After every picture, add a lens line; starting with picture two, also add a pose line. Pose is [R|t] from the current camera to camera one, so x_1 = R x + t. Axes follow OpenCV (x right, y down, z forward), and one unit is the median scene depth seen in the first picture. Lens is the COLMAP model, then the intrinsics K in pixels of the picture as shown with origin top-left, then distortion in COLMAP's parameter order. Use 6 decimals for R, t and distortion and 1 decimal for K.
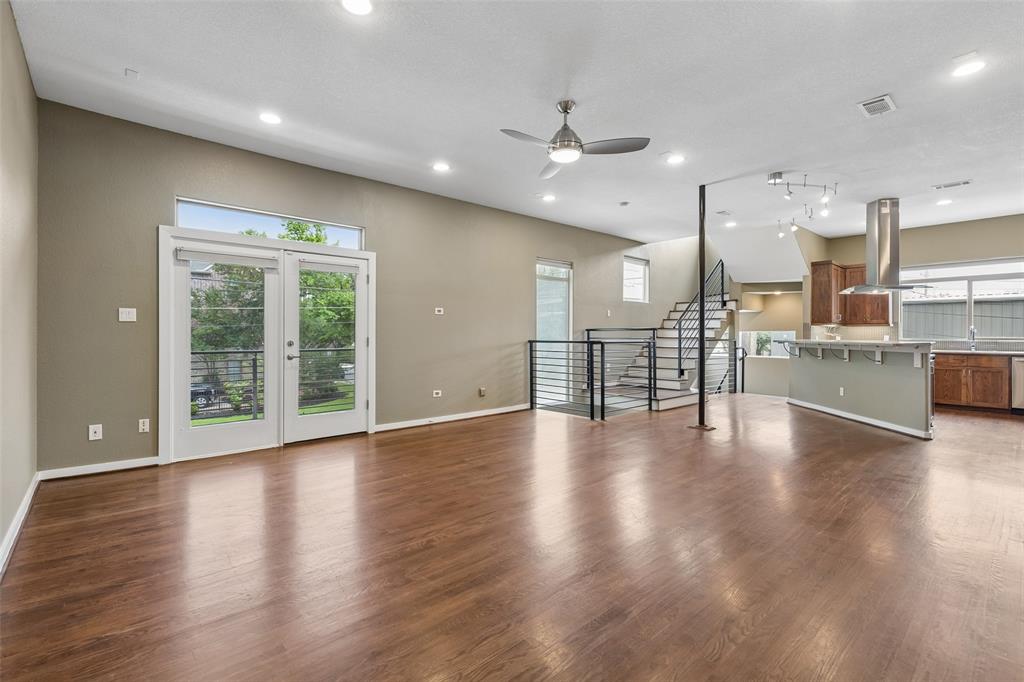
lens RADIAL K [[460.2, 0, 508.3], [0, 460.2, 334.8], [0, 0, 1]] dist [0.002682, -0.000058]
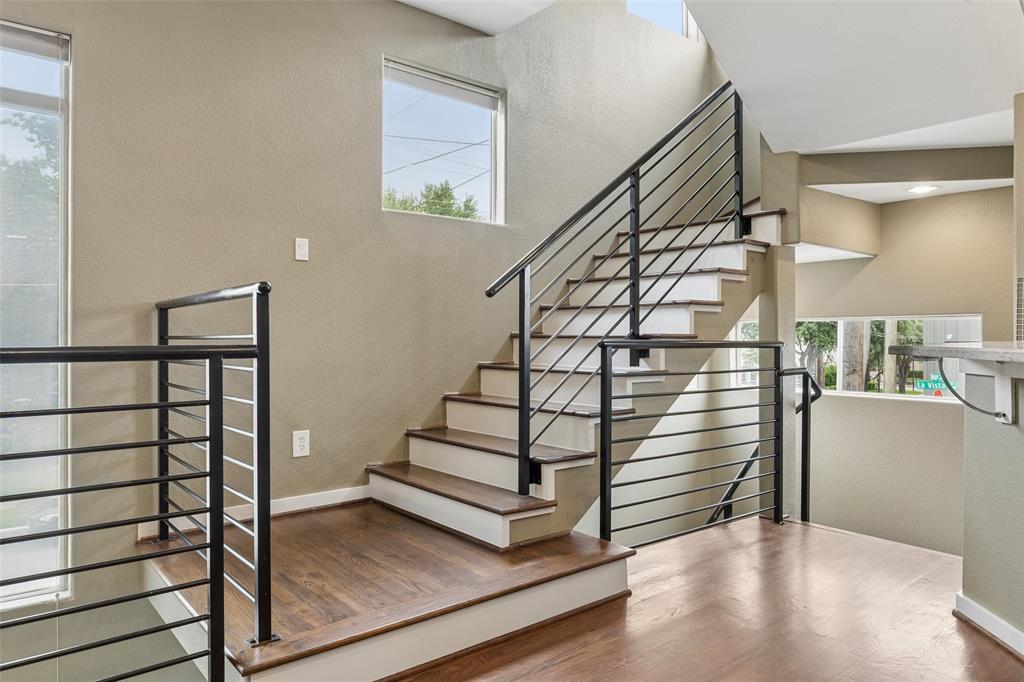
lens RADIAL K [[684.5, 0, 512.0], [0, 684.5, 341.0], [0, 0, 1]] dist [-0.001320, -0.000670]
pose [[0.999689, -0.001431, -0.024877, 0.437300], [0.001520, 0.999992, 0.003595, 0.009559], [0.024872, -0.003631, 0.999684, 0.728466]]
